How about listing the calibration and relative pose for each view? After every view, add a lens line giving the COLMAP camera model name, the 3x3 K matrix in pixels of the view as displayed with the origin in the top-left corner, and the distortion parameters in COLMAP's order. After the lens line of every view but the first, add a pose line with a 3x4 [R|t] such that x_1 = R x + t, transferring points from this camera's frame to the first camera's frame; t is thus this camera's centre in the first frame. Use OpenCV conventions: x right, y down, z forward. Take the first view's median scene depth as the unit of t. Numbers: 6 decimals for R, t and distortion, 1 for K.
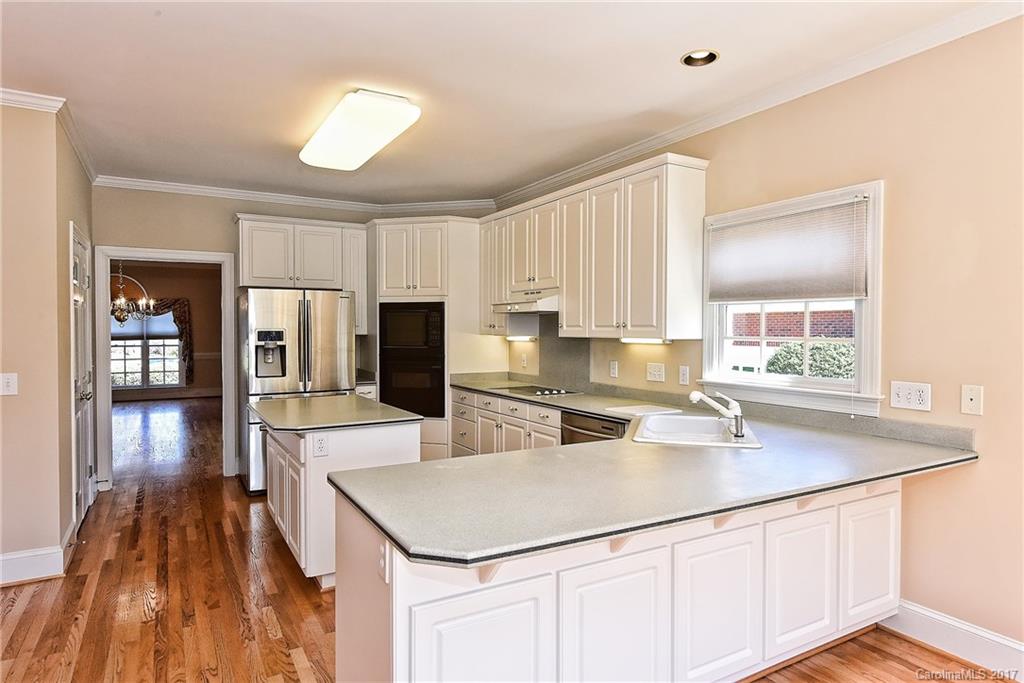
lens RADIAL K [[605.5, 0, 512.0], [0, 605.5, 341.5], [0, 0, 1]] dist [0.002170, 0.000057]
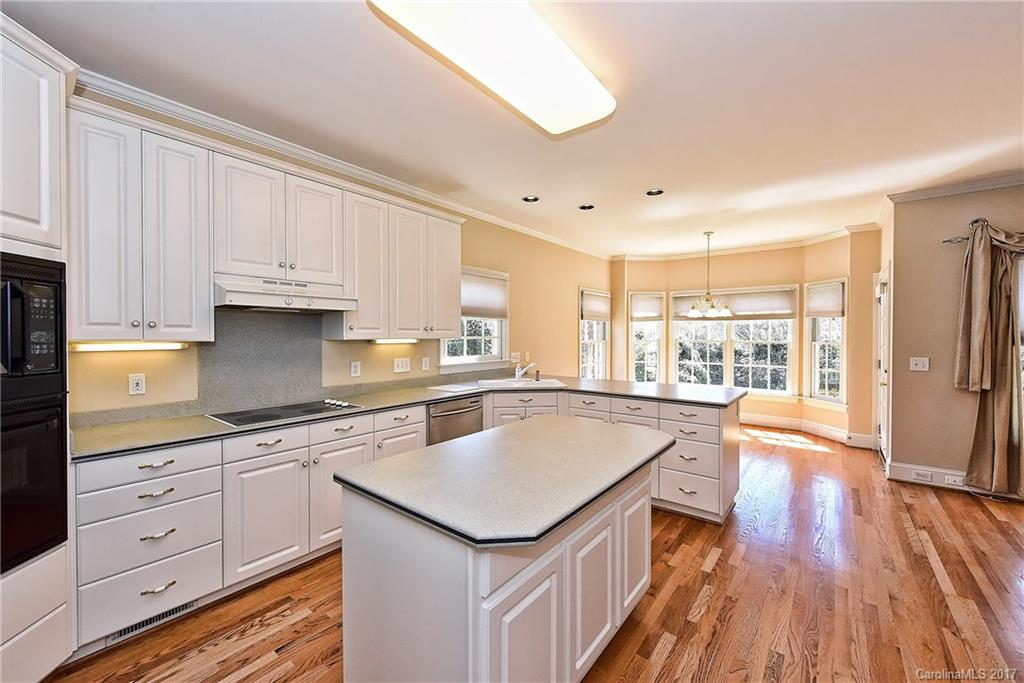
lens RADIAL K [[404.2, 0, 512.0], [0, 404.2, 341.5], [0, 0, 1]] dist [0.000068, -0.000079]
pose [[-0.369098, -0.021830, 0.929134, -0.663617], [0.012286, 0.999522, 0.028364, -0.021561], [-0.929309, 0.021885, -0.368654, 1.116837]]
